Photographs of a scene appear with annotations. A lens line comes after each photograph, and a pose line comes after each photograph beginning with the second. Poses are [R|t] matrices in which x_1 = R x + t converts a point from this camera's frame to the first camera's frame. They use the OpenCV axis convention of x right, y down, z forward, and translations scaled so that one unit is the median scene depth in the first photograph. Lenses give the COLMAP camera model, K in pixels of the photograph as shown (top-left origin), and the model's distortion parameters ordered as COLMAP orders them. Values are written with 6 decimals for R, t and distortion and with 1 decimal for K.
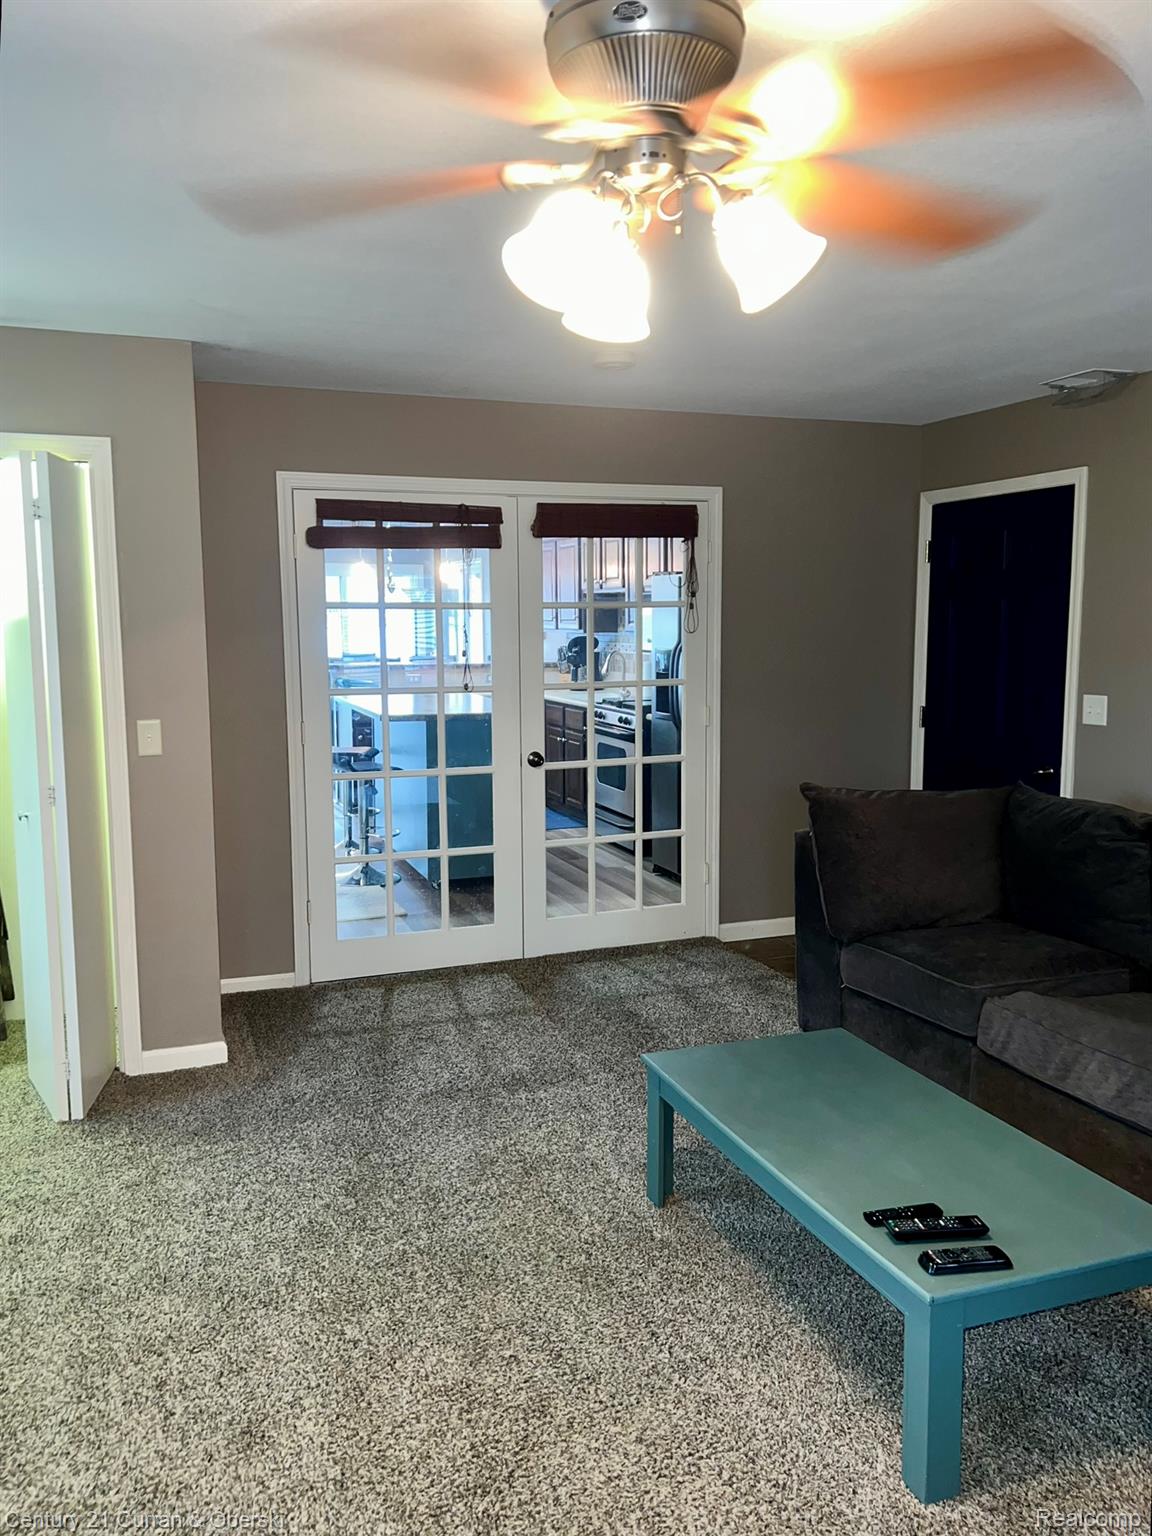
lens RADIAL K [[1178.2, 0, 575.1], [0, 1178.2, 764.5], [0, 0, 1]] dist [0.065712, -0.051141]
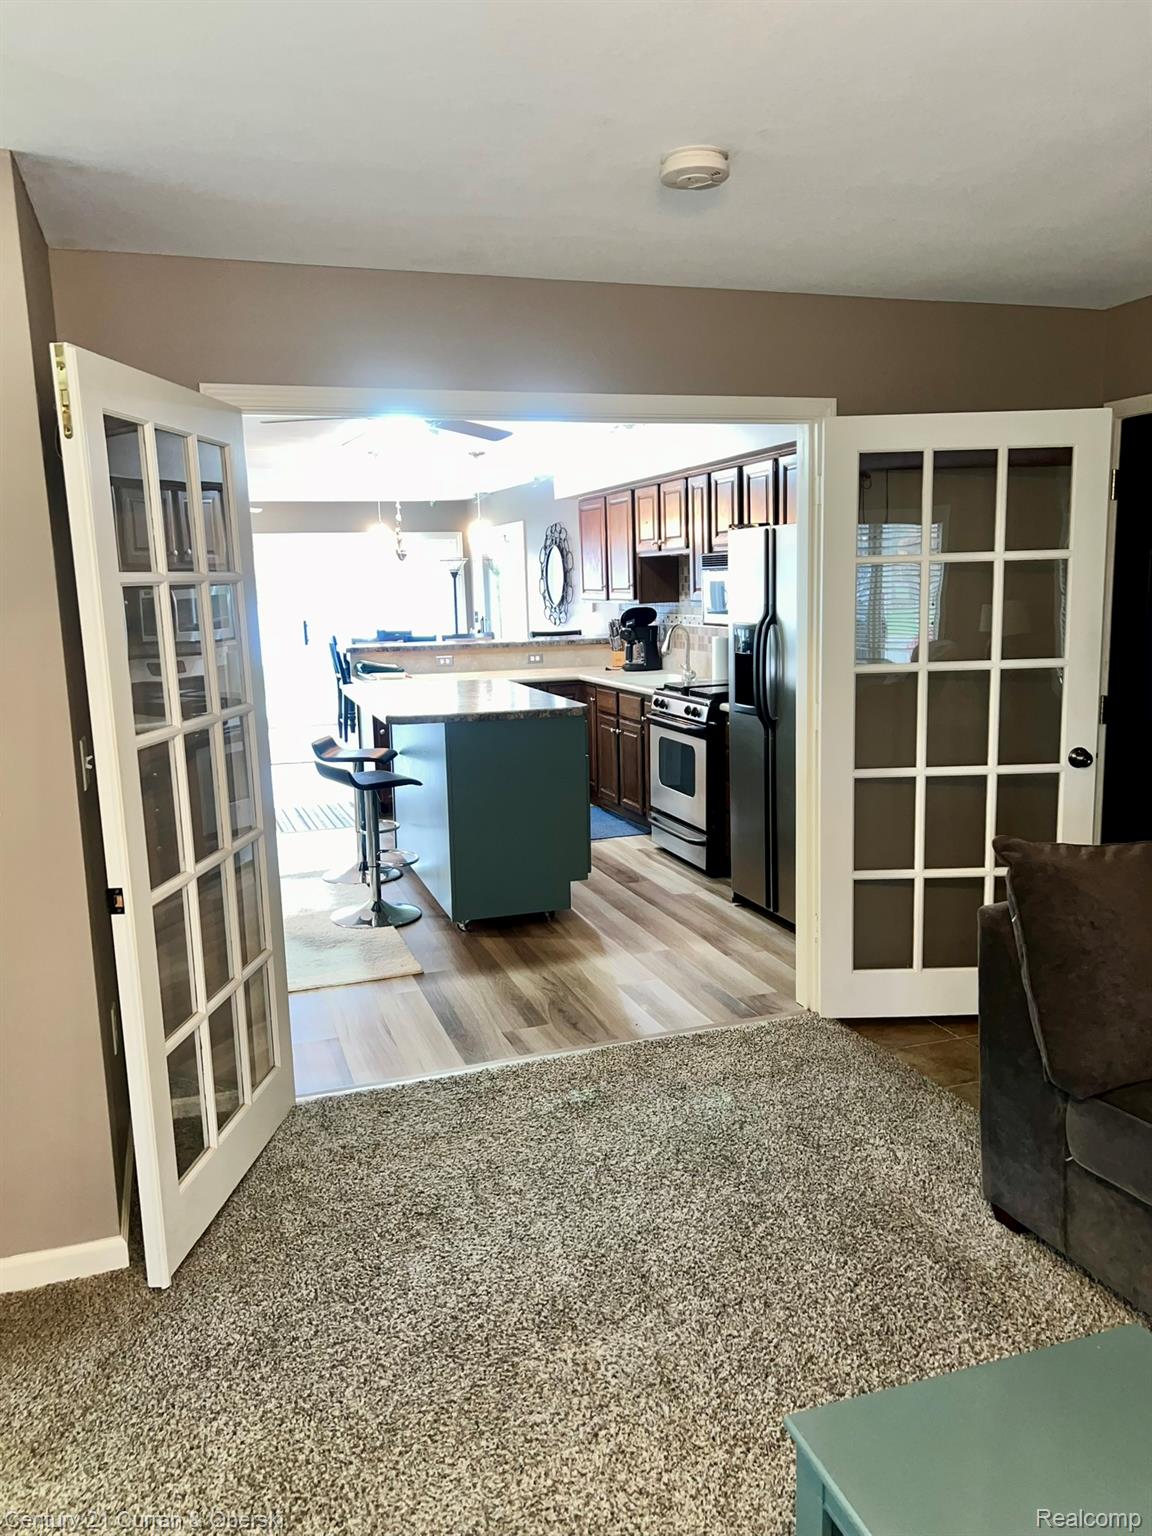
lens RADIAL K [[1178.2, 0, 587.3], [0, 1178.2, 807.3], [0, 0, 1]] dist [0.065712, -0.051141]
pose [[0.999244, -0.015971, -0.035444, -0.003481], [0.018100, 0.997999, 0.060587, -0.024224], [0.034405, -0.061183, 0.997533, 0.194623]]
